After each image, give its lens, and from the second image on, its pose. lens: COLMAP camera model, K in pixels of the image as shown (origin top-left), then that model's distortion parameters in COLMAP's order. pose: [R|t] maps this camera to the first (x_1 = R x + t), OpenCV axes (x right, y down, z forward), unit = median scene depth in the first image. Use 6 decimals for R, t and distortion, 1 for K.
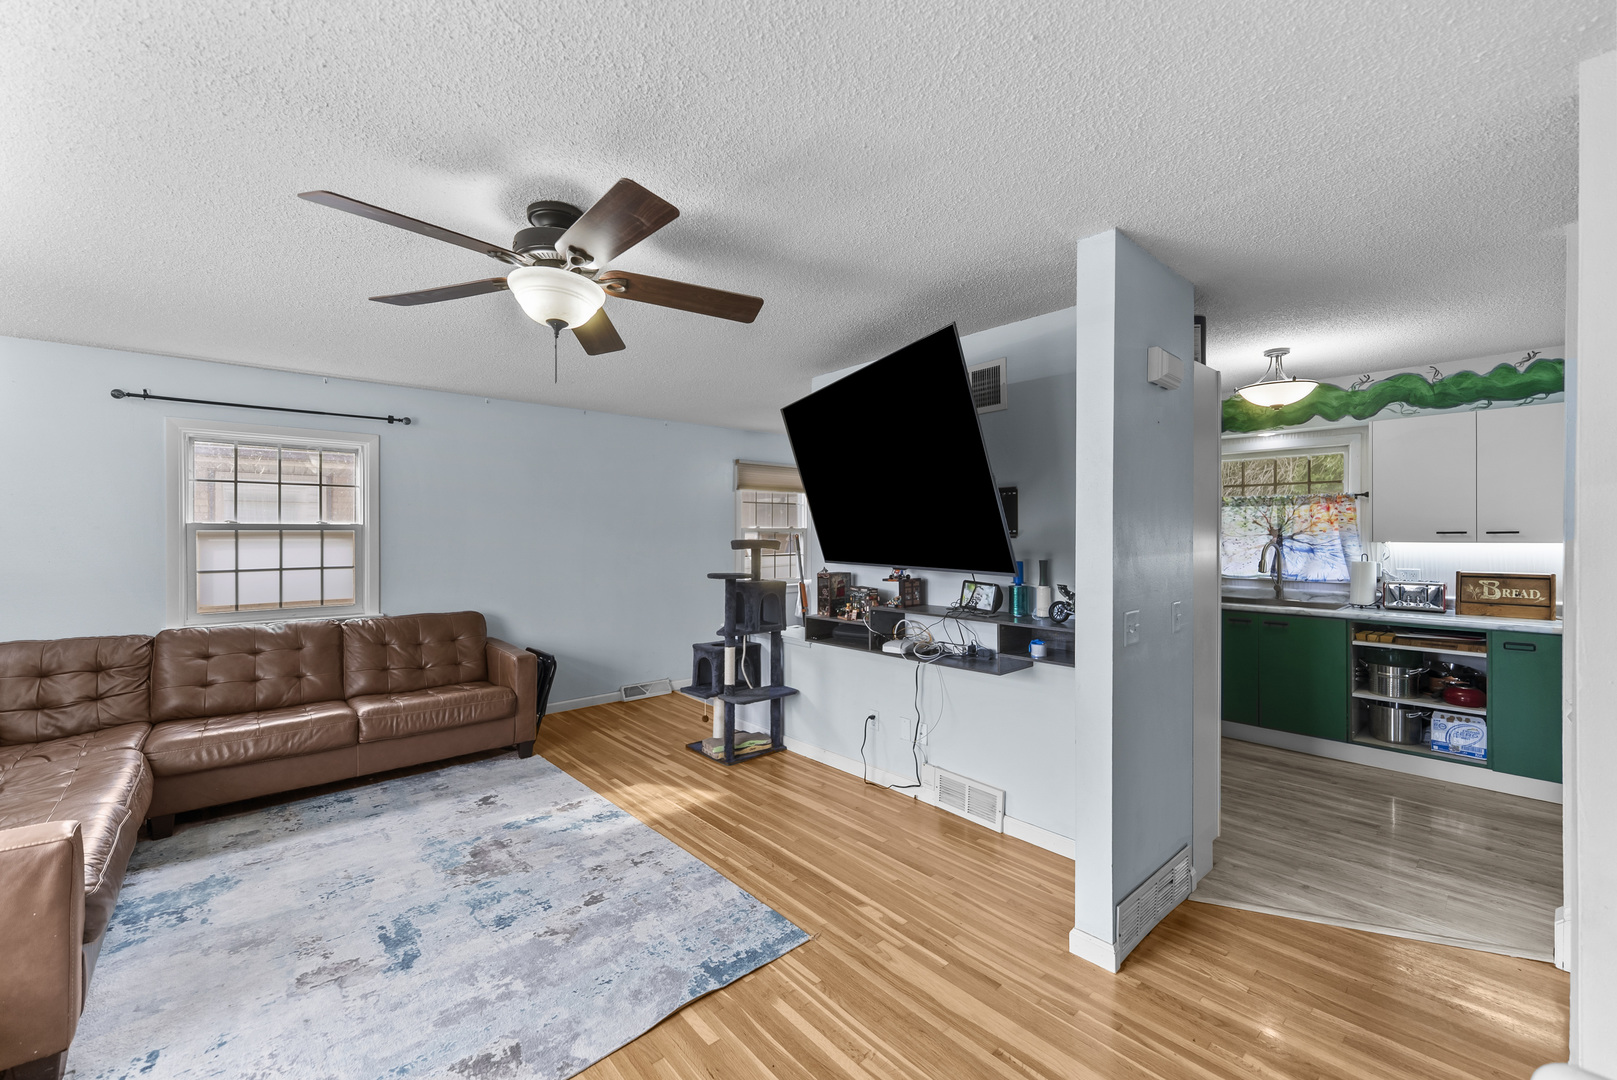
lens RADIAL K [[656.3, 0, 810.8], [0, 656.3, 531.9], [0, 0, 1]] dist [-0.001297, -0.000259]
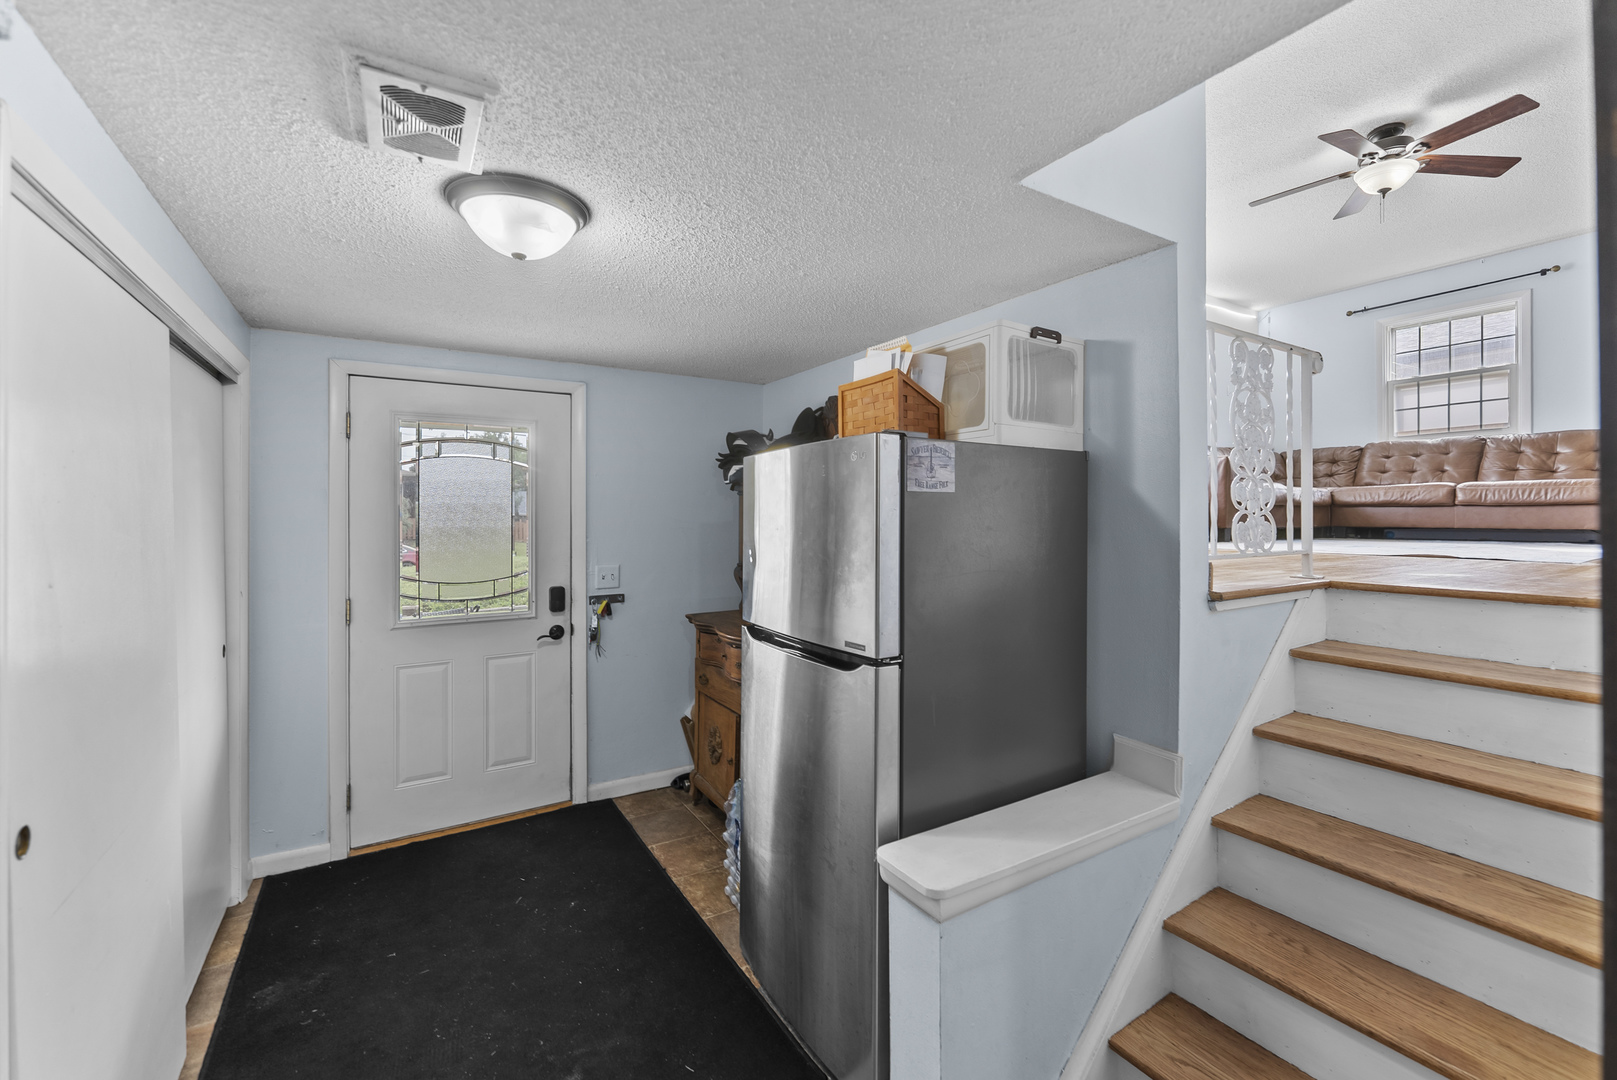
lens RADIAL K [[656.3, 0, 811.5], [0, 656.3, 527.3], [0, 0, 1]] dist [-0.001297, -0.000259]
pose [[-0.170234, 0.018164, -0.985236, 1.287506], [0.006243, 0.999830, 0.017354, 0.440561], [0.985384, -0.003196, -0.170318, -0.209061]]
